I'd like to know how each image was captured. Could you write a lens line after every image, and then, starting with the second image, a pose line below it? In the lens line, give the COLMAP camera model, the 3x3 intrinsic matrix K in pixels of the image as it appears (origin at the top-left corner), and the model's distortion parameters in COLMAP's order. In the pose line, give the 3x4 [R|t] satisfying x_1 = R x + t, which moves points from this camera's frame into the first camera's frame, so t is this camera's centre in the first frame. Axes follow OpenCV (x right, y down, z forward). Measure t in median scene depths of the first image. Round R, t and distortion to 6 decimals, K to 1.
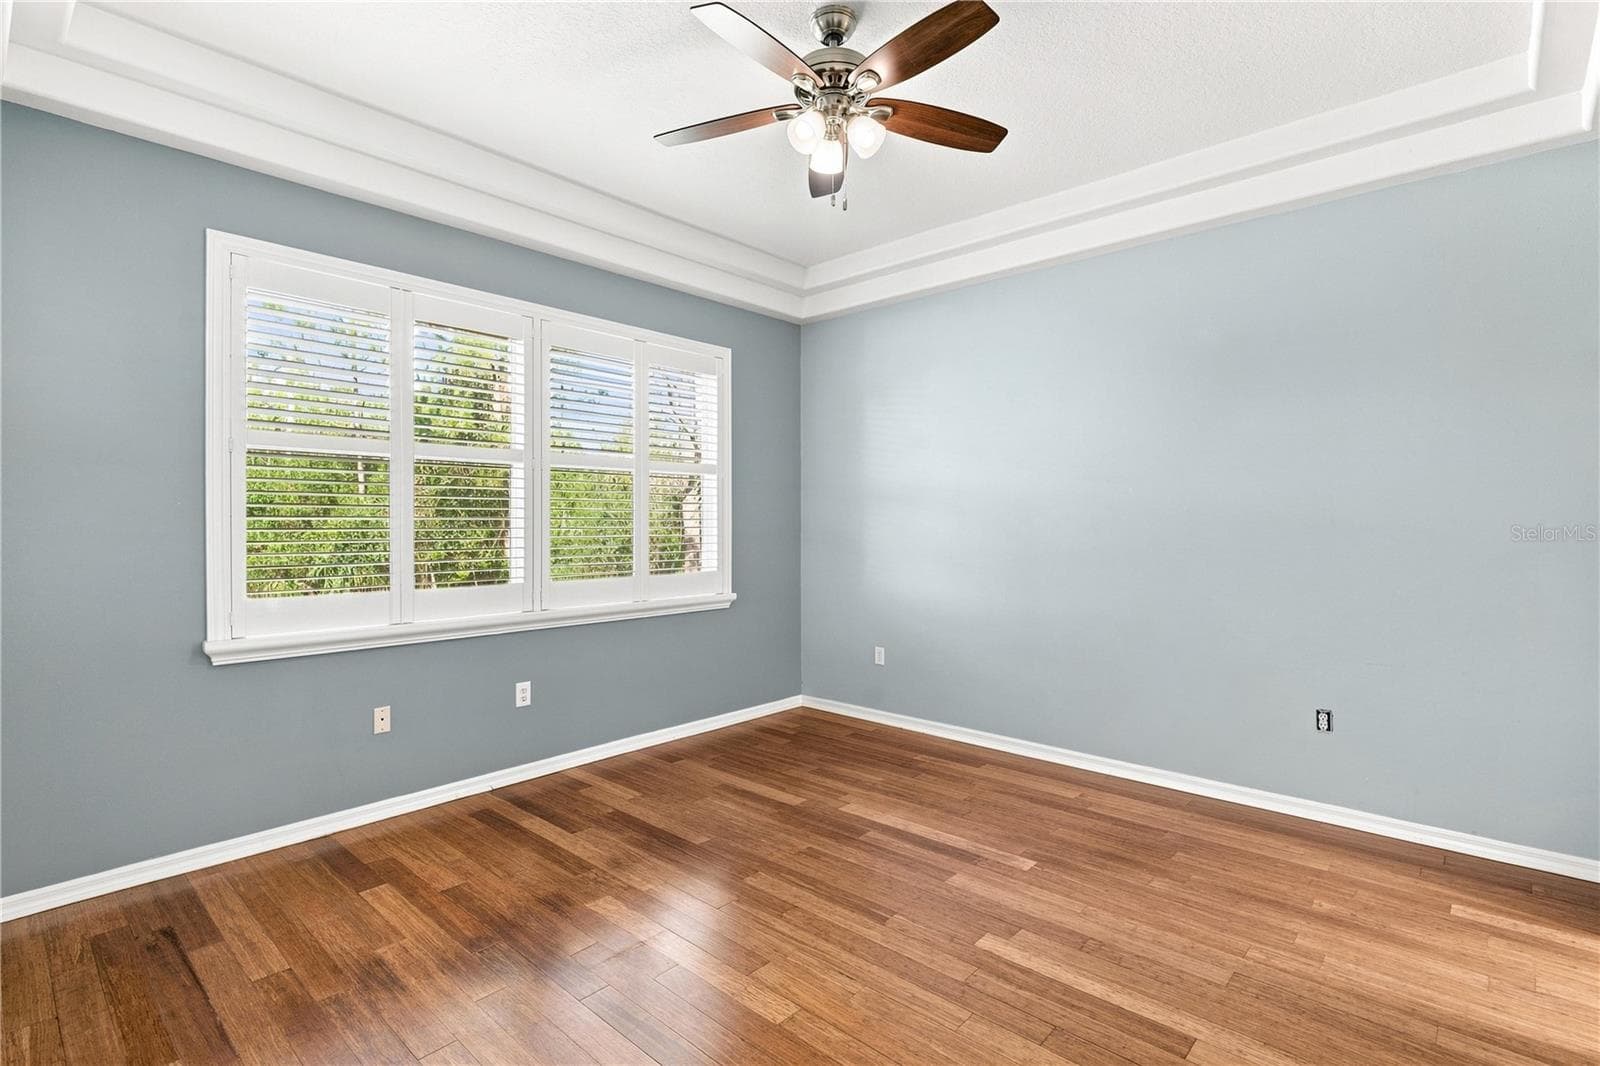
lens RADIAL K [[752.7, 0, 795.5], [0, 752.7, 527.1], [0, 0, 1]] dist [-0.000595, -0.000164]
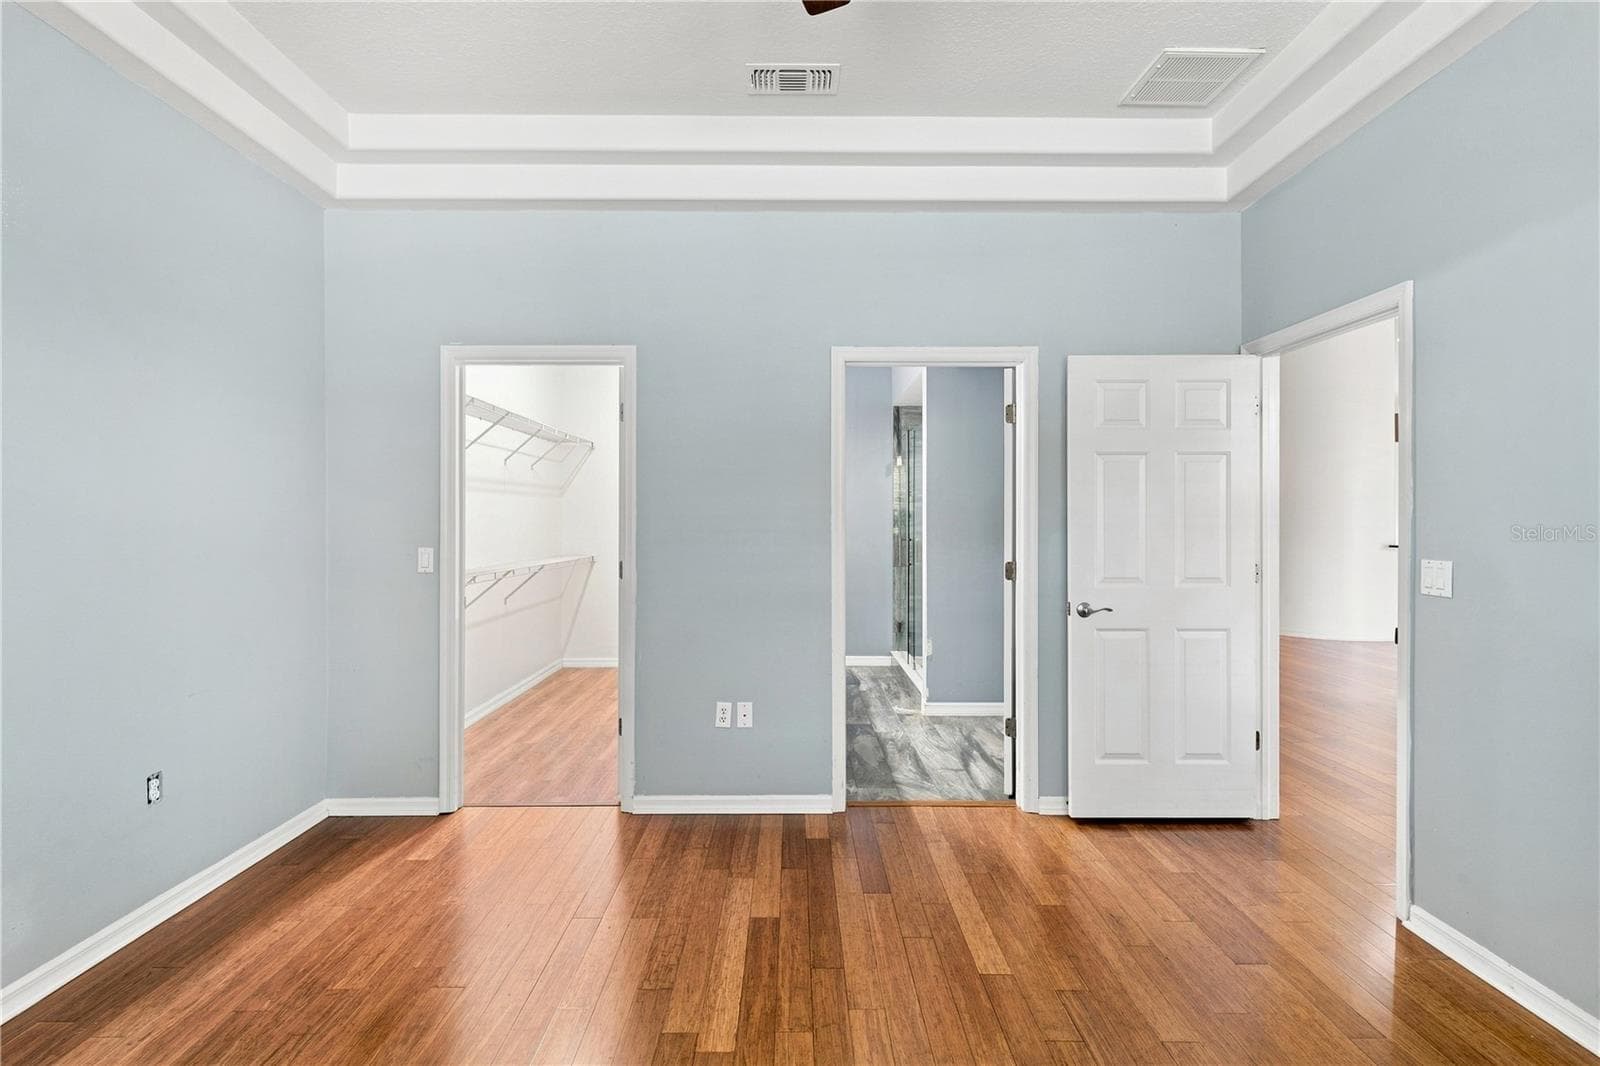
lens RADIAL K [[752.7, 0, 794.3], [0, 752.7, 527.2], [0, 0, 1]] dist [-0.000595, -0.000164]
pose [[-0.671774, -0.006544, 0.740728, -0.361017], [0.005896, 0.999882, 0.014180, -0.010190], [-0.740733, 0.013893, -0.671656, 1.363924]]
